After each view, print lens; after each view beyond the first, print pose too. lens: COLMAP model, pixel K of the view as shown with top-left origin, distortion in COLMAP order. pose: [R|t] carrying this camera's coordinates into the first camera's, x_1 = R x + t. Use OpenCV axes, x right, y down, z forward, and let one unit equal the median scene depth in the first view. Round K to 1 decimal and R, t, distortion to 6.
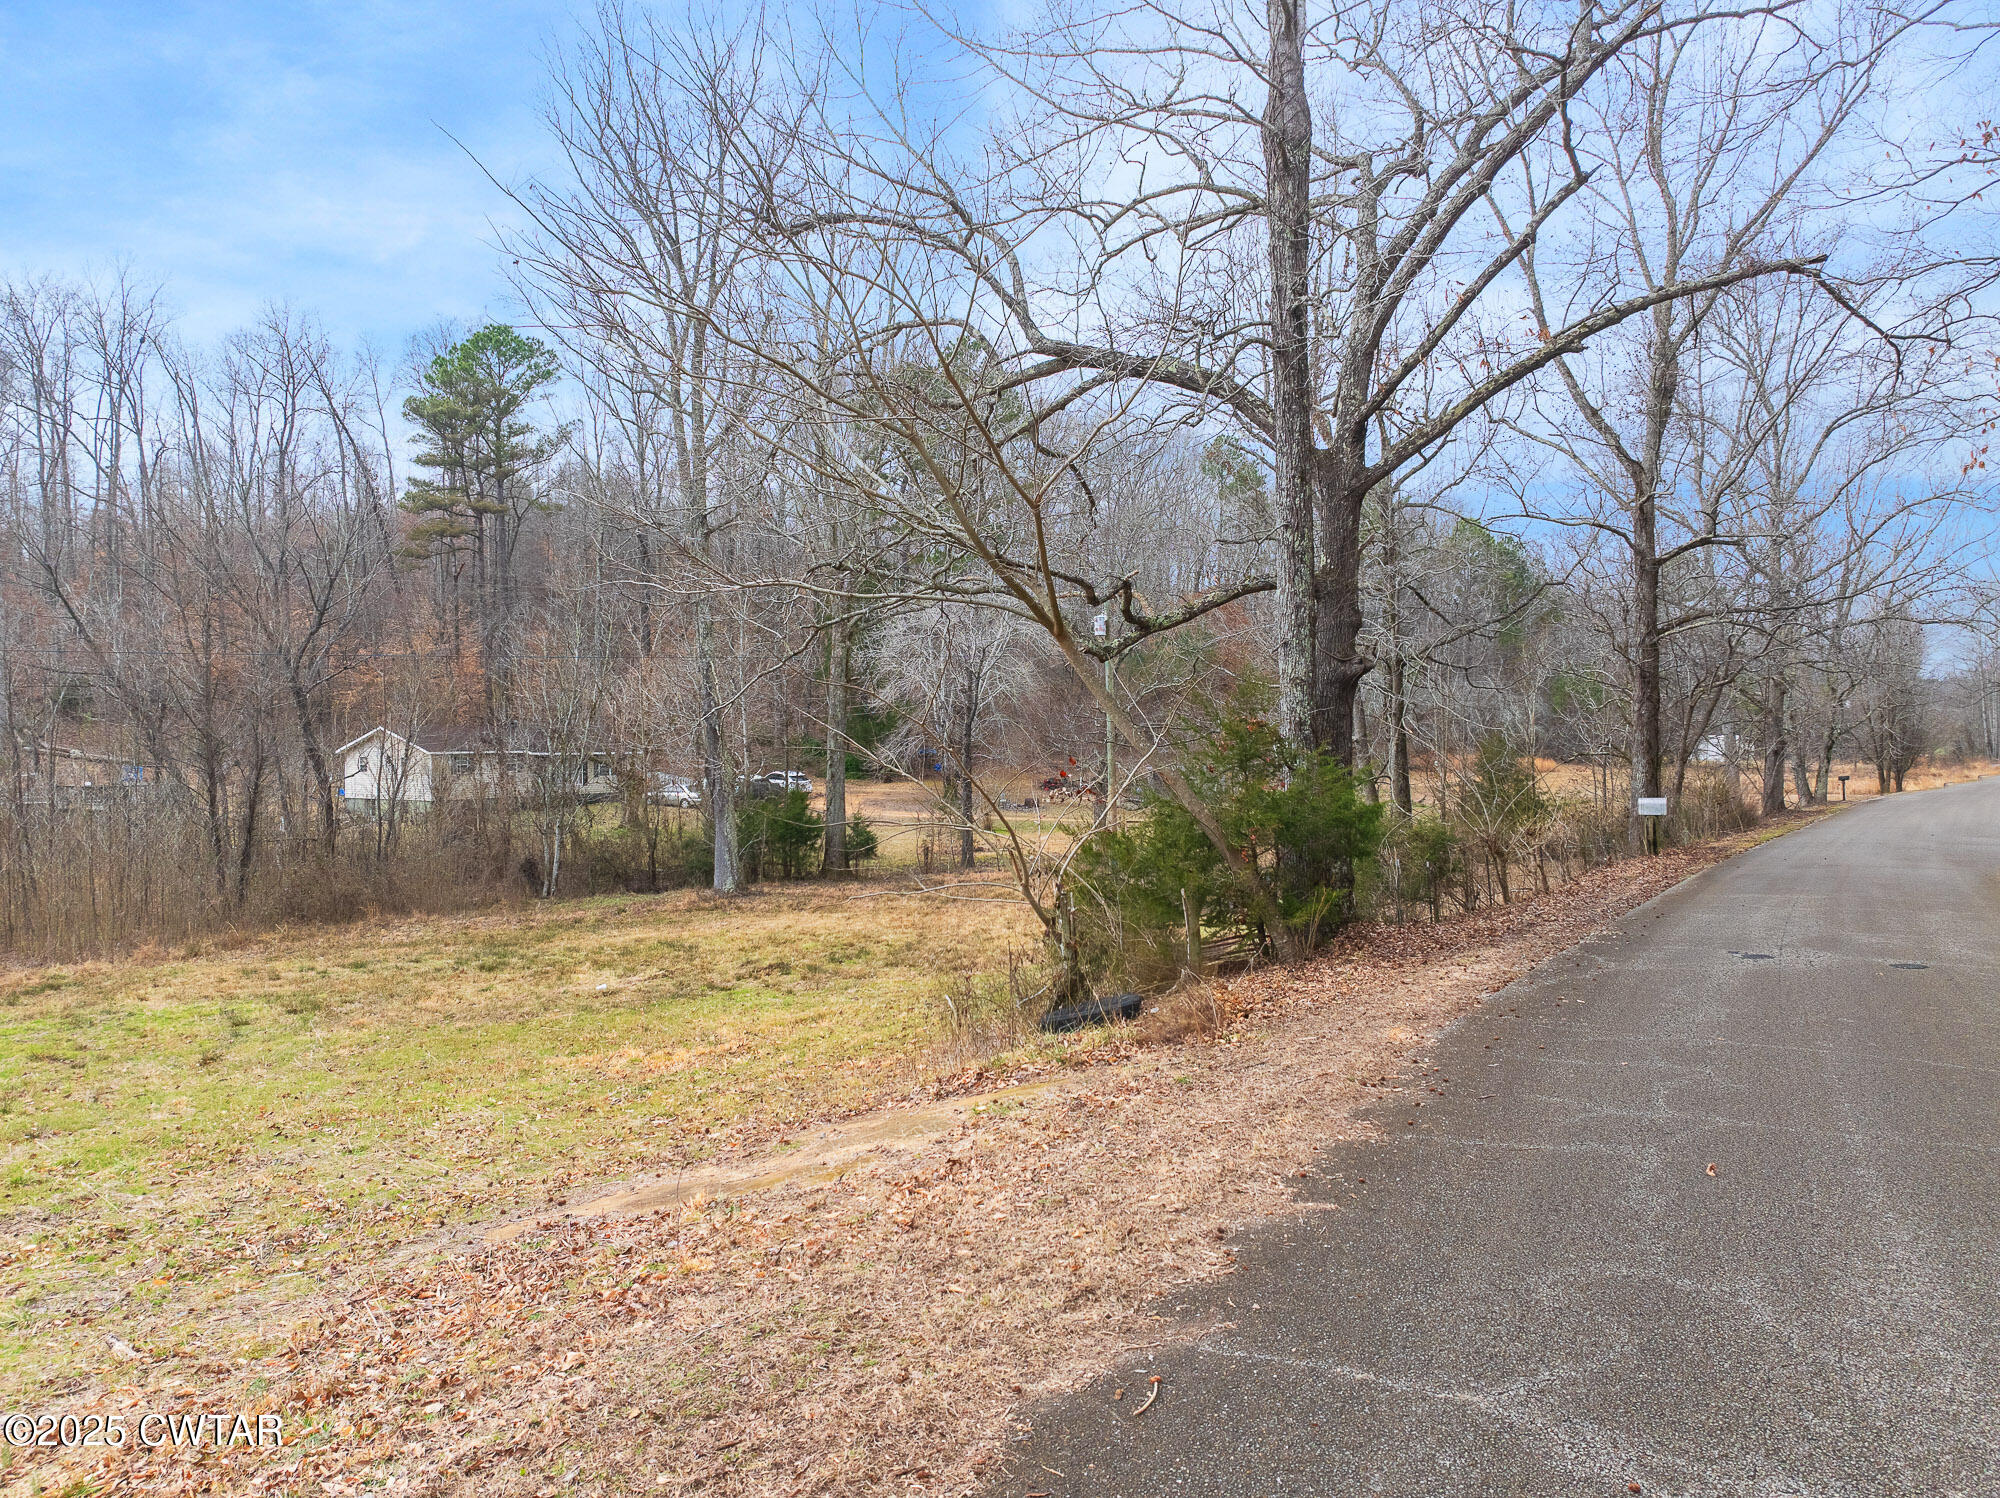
lens RADIAL K [[1413.4, 0, 1000.3], [0, 1413.4, 742.2], [0, 0, 1]] dist [-0.041843, 0.012325]
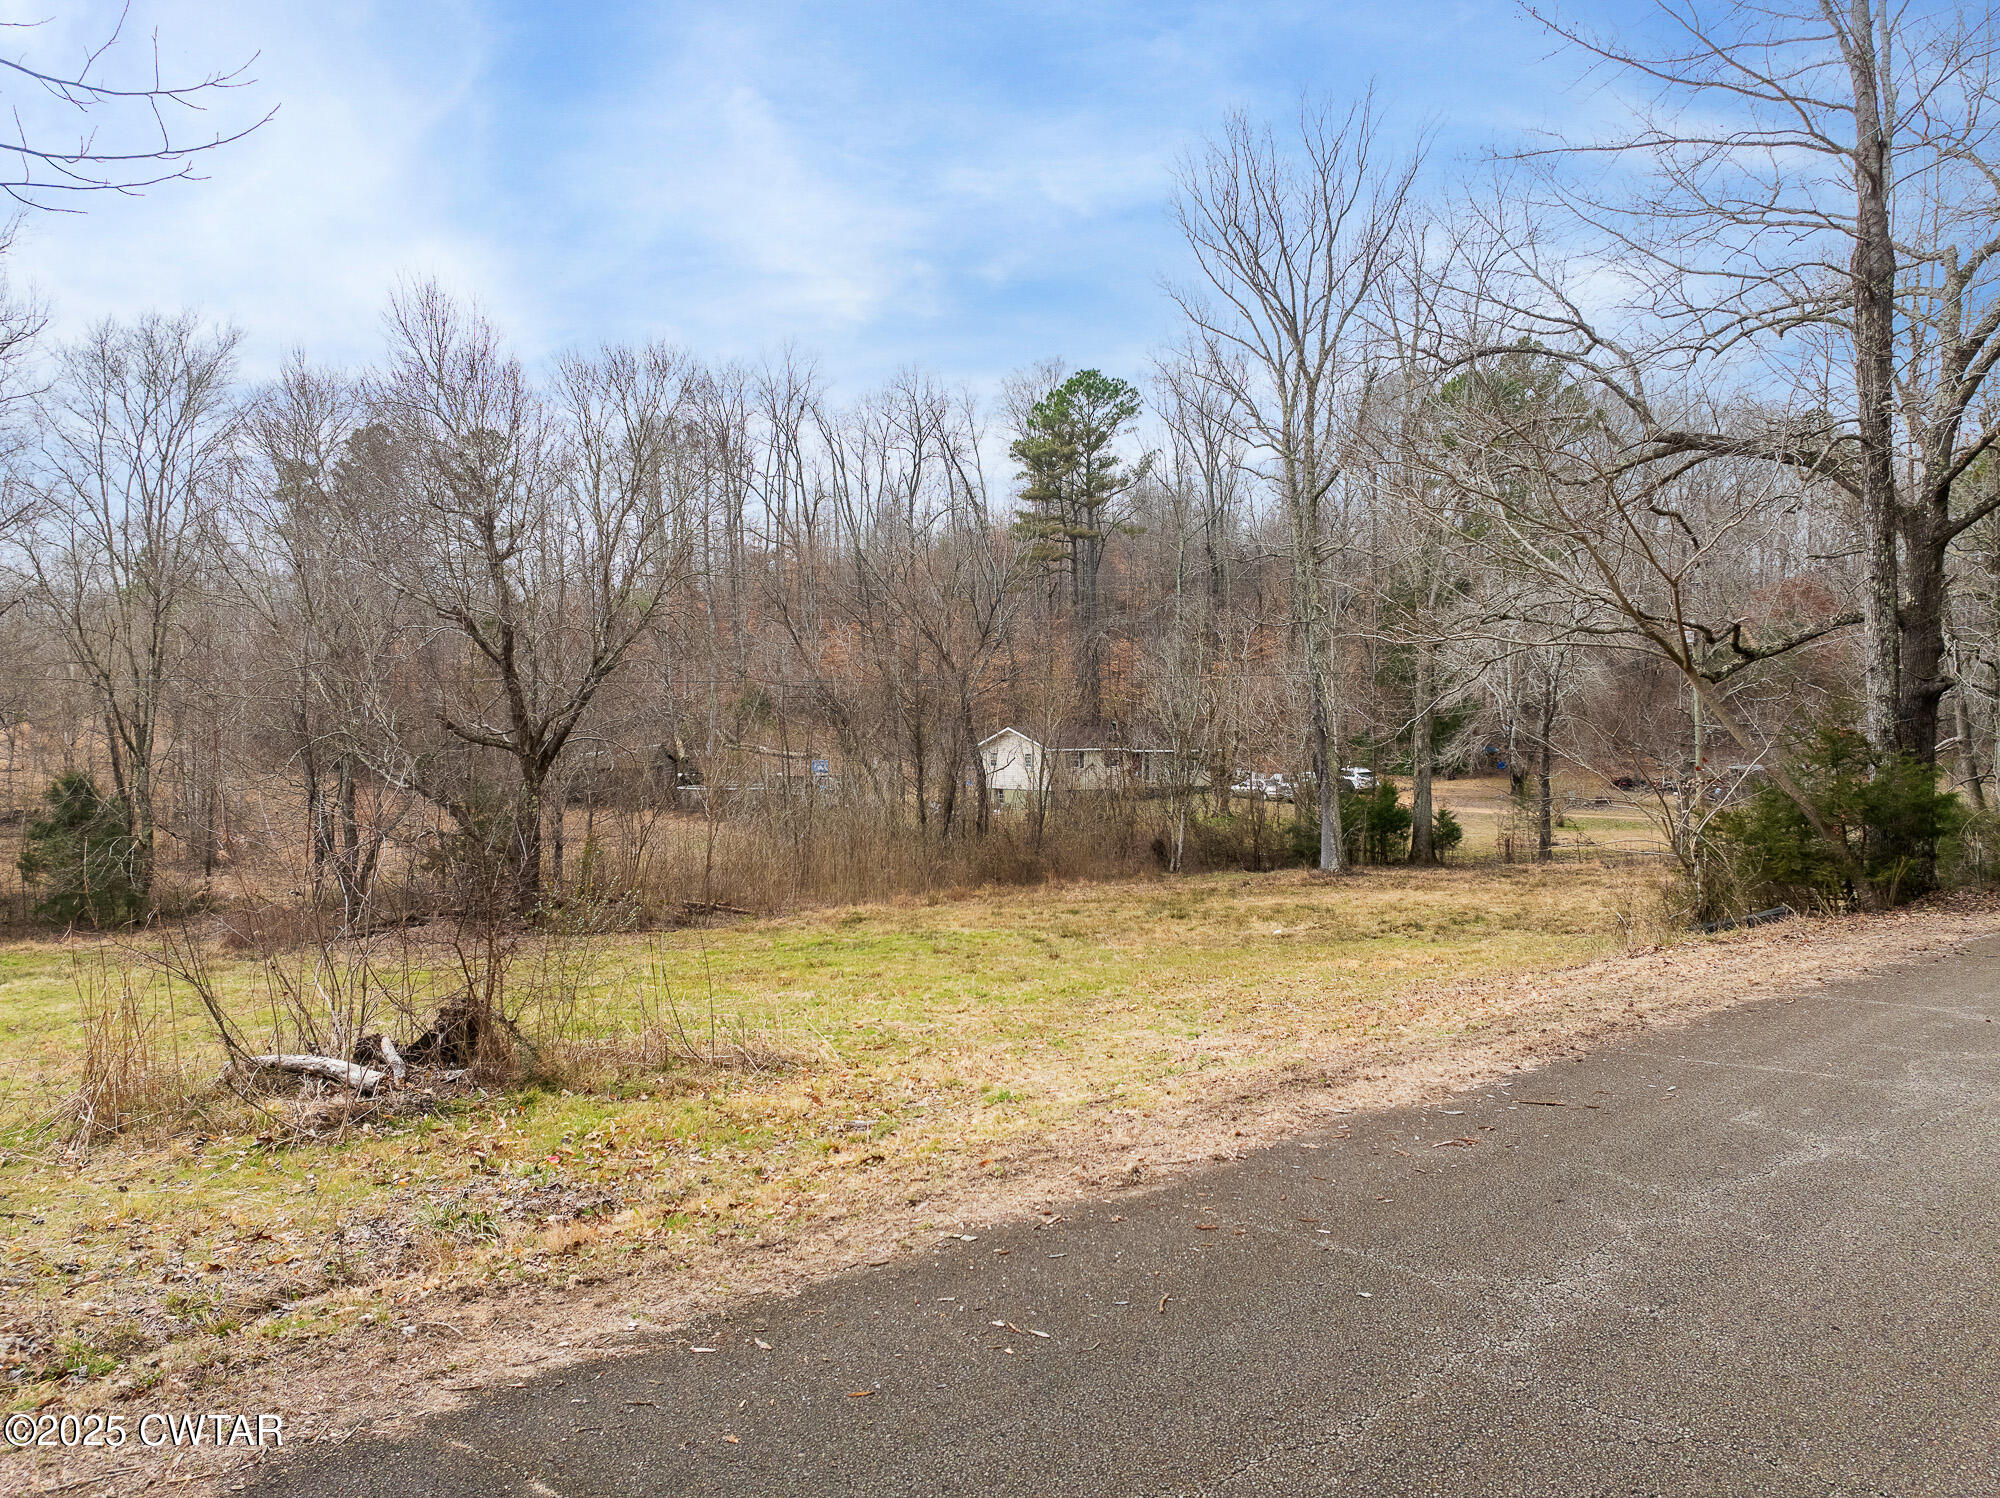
lens RADIAL K [[1413.4, 0, 1000.3], [0, 1413.4, 742.2], [0, 0, 1]] dist [-0.041843, 0.012325]
pose [[0.931907, 0.001568, -0.362694, -0.025559], [-0.001005, 0.999998, 0.001740, -0.001473], [0.362696, -0.001257, 0.931907, -0.154341]]
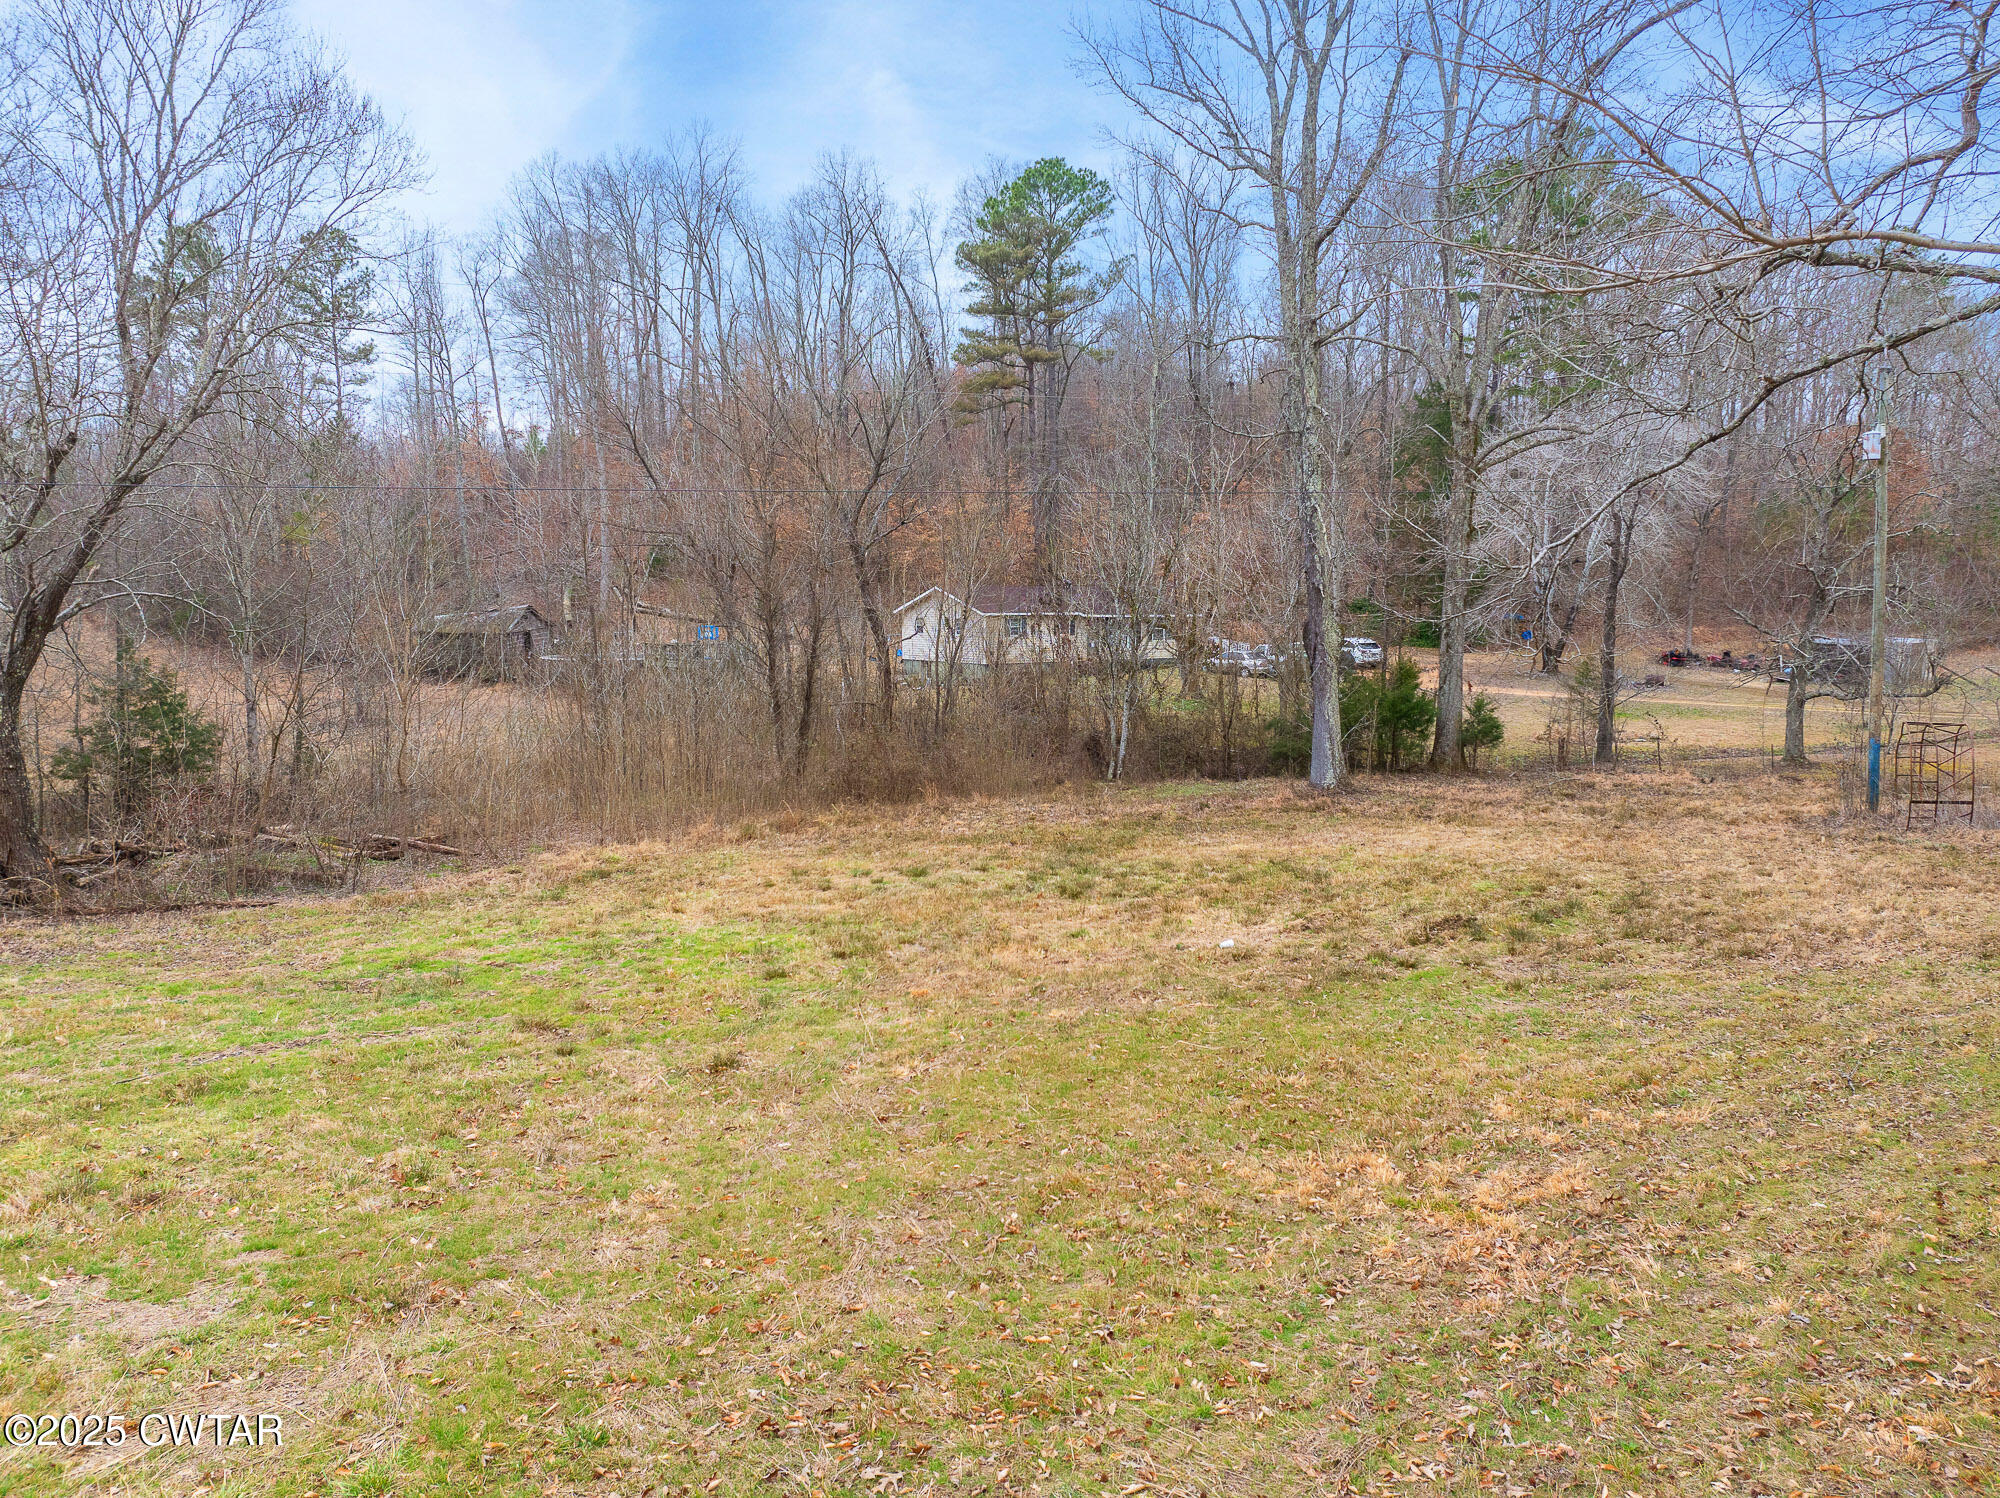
lens RADIAL K [[1410.4, 0, 1008.4], [0, 1410.4, 744.3], [0, 0, 1]] dist [-0.016660, -0.046857]
pose [[0.935171, 0.041014, -0.351813, -0.069604], [-0.006000, 0.994965, 0.100043, -0.000377], [0.354144, -0.091446, 0.930709, 0.147501]]
